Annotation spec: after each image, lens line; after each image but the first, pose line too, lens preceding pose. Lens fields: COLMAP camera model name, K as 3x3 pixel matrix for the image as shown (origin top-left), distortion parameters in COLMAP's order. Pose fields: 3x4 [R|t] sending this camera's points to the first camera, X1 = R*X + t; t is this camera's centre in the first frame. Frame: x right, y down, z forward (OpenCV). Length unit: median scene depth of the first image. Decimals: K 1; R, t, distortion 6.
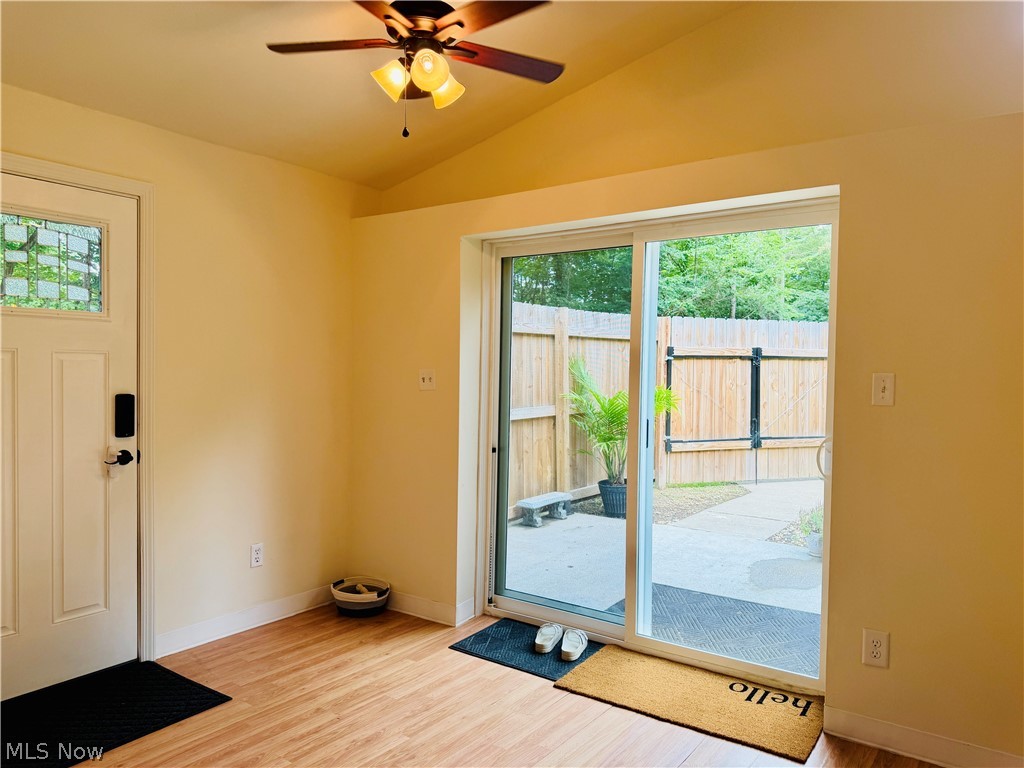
lens RADIAL K [[723.0, 0, 513.6], [0, 723.0, 375.3], [0, 0, 1]] dist [0.050869, -0.066092]
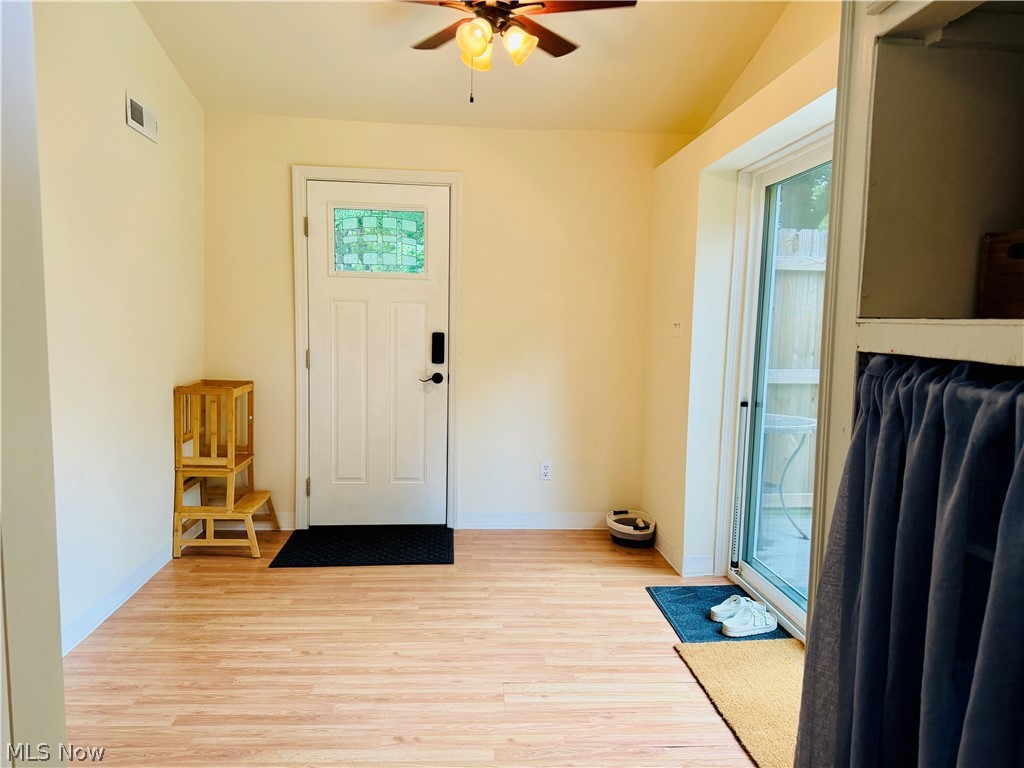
lens RADIAL K [[723.0, 0, 510.1], [0, 723.0, 387.6], [0, 0, 1]] dist [0.050869, -0.066092]
pose [[0.629875, 0.073058, -0.773253, 0.563863], [-0.016306, 0.996591, 0.080876, 0.015507], [0.776525, -0.038333, 0.628919, 0.224718]]
